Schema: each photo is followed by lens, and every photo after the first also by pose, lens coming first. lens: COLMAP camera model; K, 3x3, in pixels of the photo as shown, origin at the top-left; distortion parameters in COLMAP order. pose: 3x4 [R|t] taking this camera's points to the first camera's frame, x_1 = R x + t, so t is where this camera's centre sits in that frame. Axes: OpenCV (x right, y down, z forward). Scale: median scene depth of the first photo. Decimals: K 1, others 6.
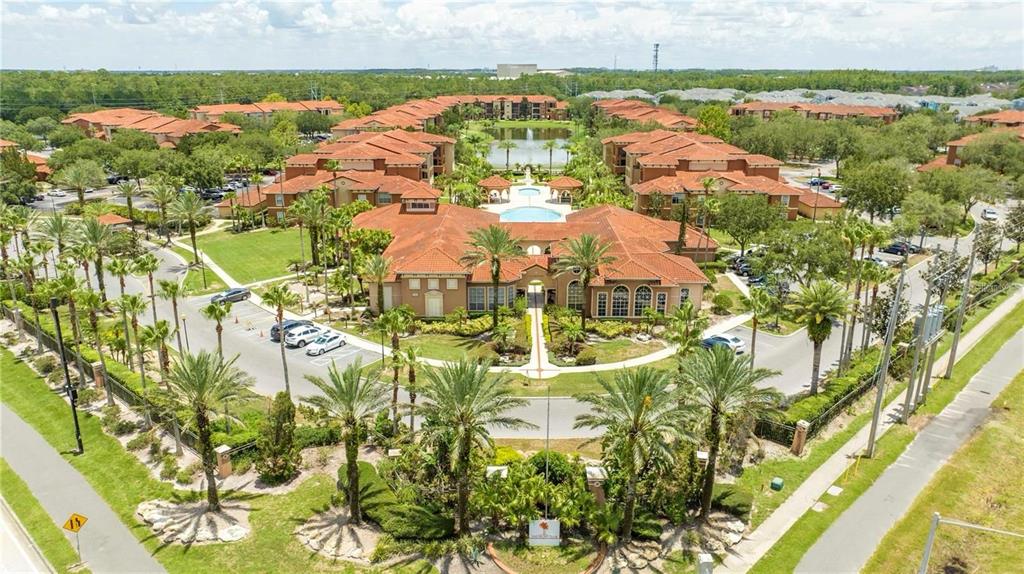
lens RADIAL K [[714.6, 0, 512.6], [0, 714.6, 286.4], [0, 0, 1]] dist [-0.028668, 0.022623]
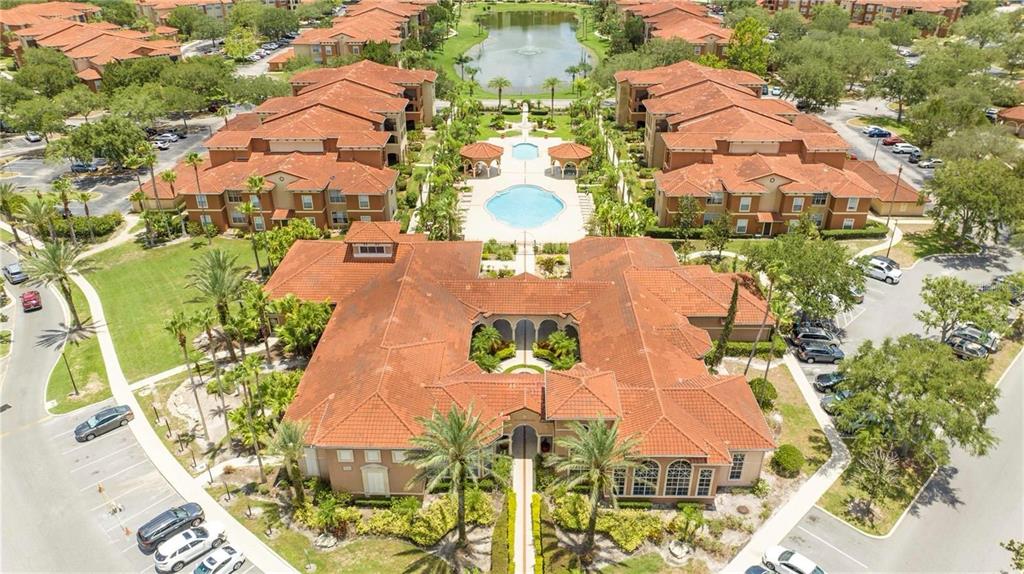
lens RADIAL K [[714.6, 0, 510.8], [0, 714.6, 287.9], [0, 0, 1]] dist [-0.028668, 0.022623]
pose [[0.999983, 0.001451, -0.005564, 0.014788], [-0.000347, 0.981094, 0.193532, -0.175458], [0.005740, -0.193527, 0.981078, 0.216840]]
